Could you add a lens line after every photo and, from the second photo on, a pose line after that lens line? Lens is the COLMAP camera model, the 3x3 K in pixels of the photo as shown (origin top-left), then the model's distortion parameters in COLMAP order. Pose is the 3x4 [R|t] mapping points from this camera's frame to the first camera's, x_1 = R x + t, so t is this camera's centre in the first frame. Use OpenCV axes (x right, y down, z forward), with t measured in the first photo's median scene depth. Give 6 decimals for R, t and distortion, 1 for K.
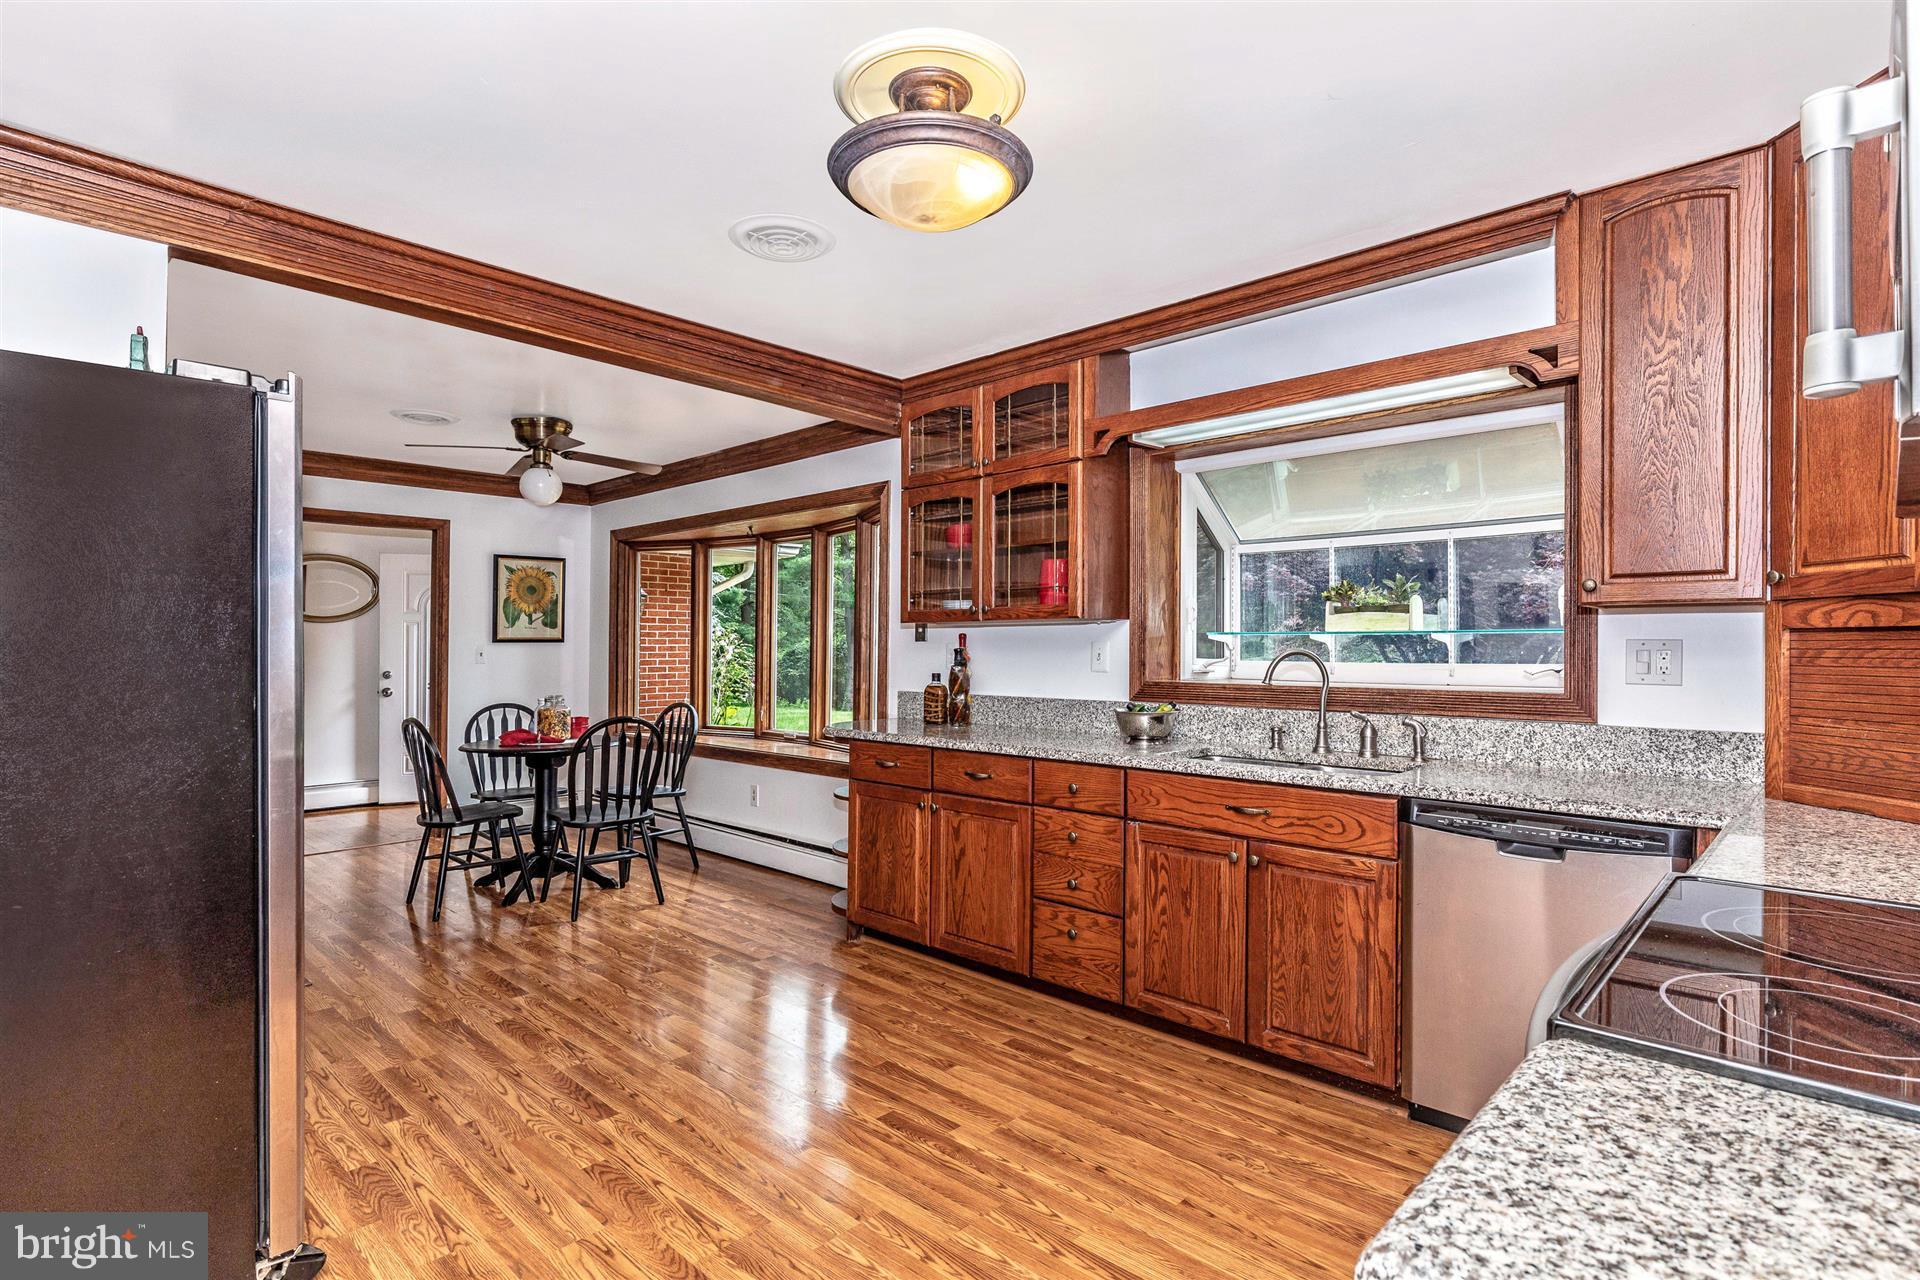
lens RADIAL K [[931.8, 0, 962.2], [0, 931.8, 655.9], [0, 0, 1]] dist [0.027325, 0.000501]
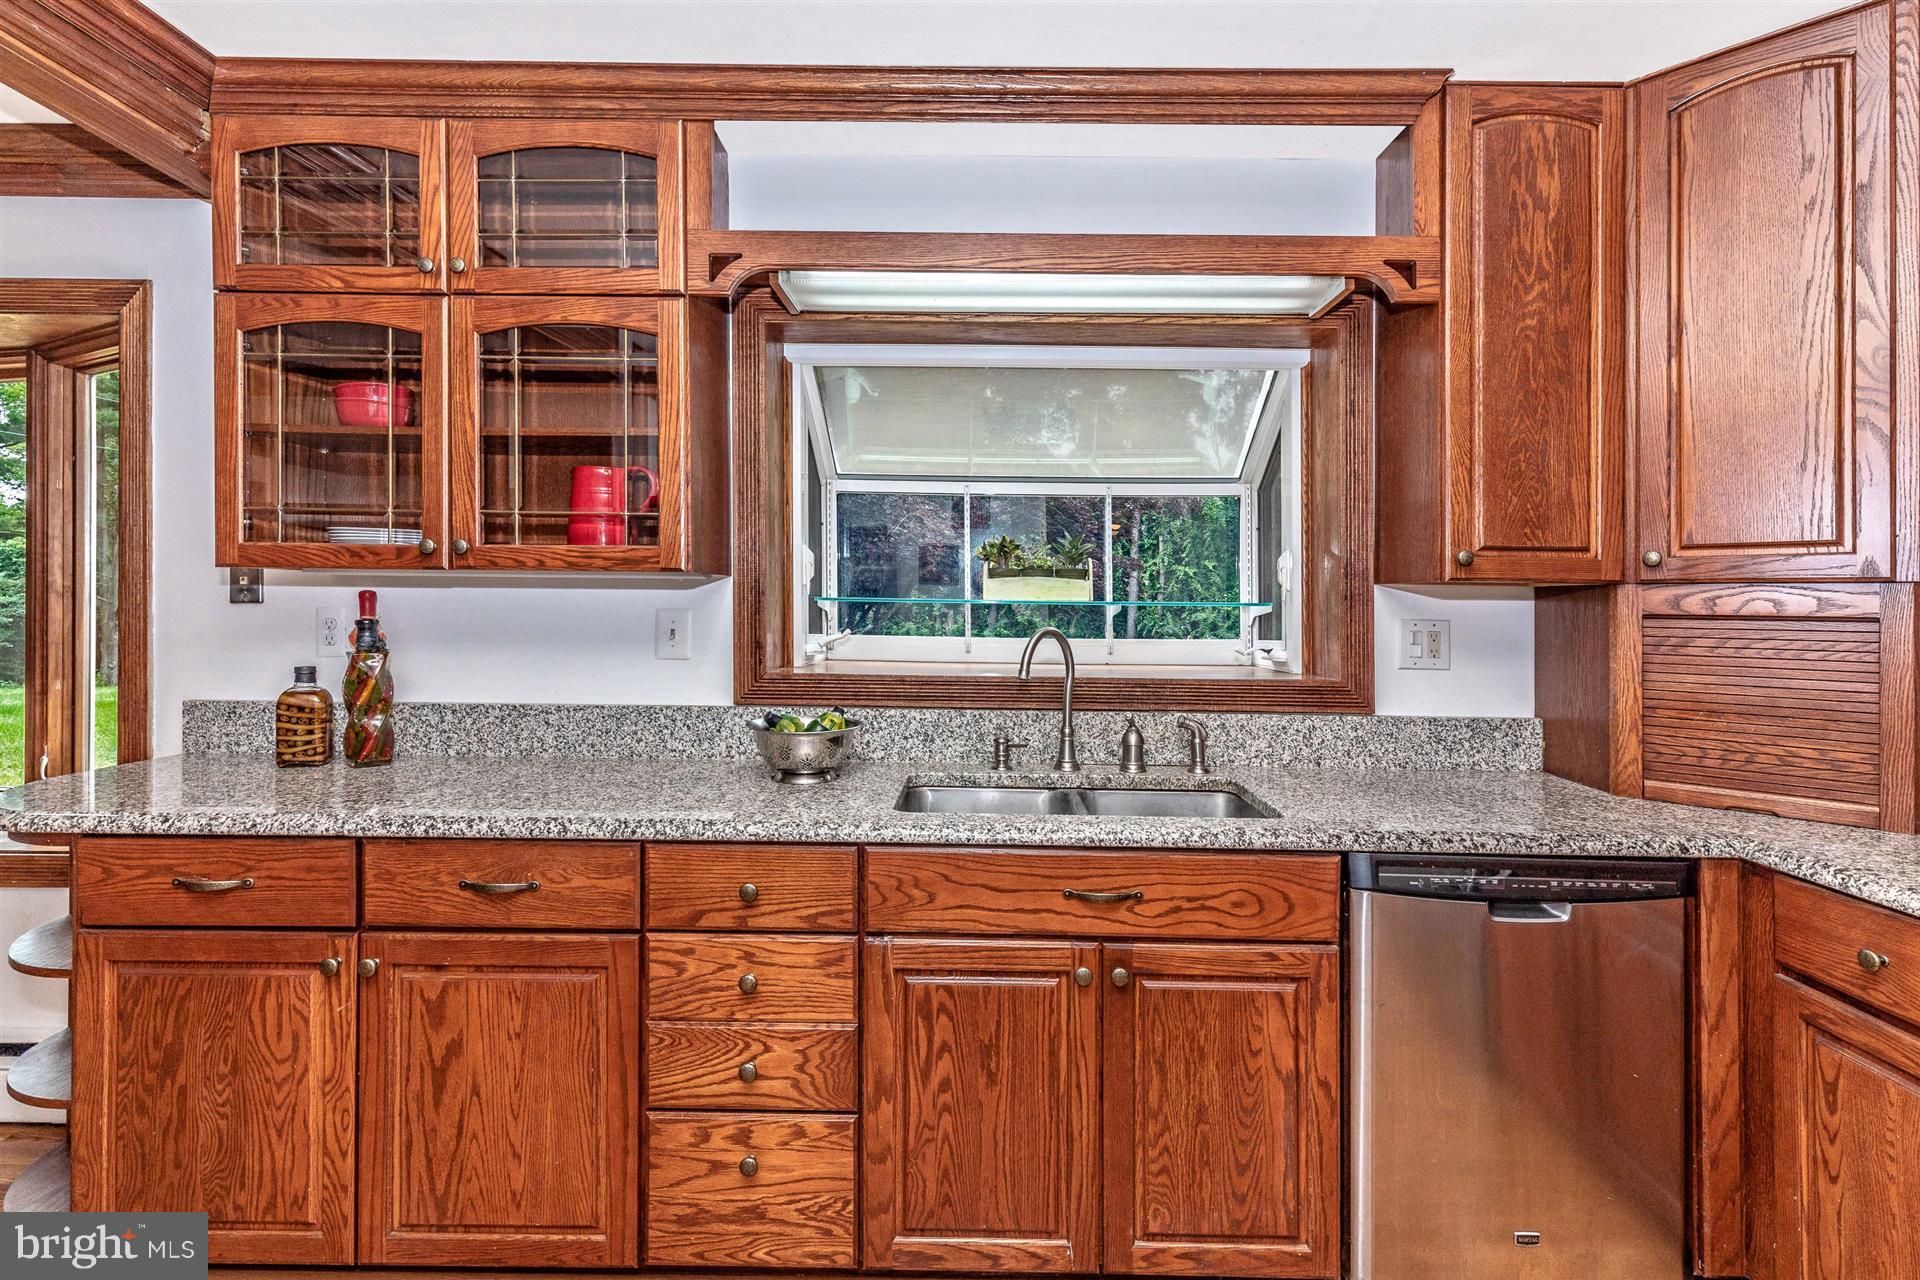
lens RADIAL K [[884.6, 0, 1012.0], [0, 884.6, 624.3], [0, 0, 1]] dist [0.011849, -0.000916]
pose [[0.723231, -0.006879, 0.690572, -0.124298], [-0.003781, 0.999896, 0.013919, -0.019472], [-0.690596, -0.012678, 0.723129, 0.543500]]
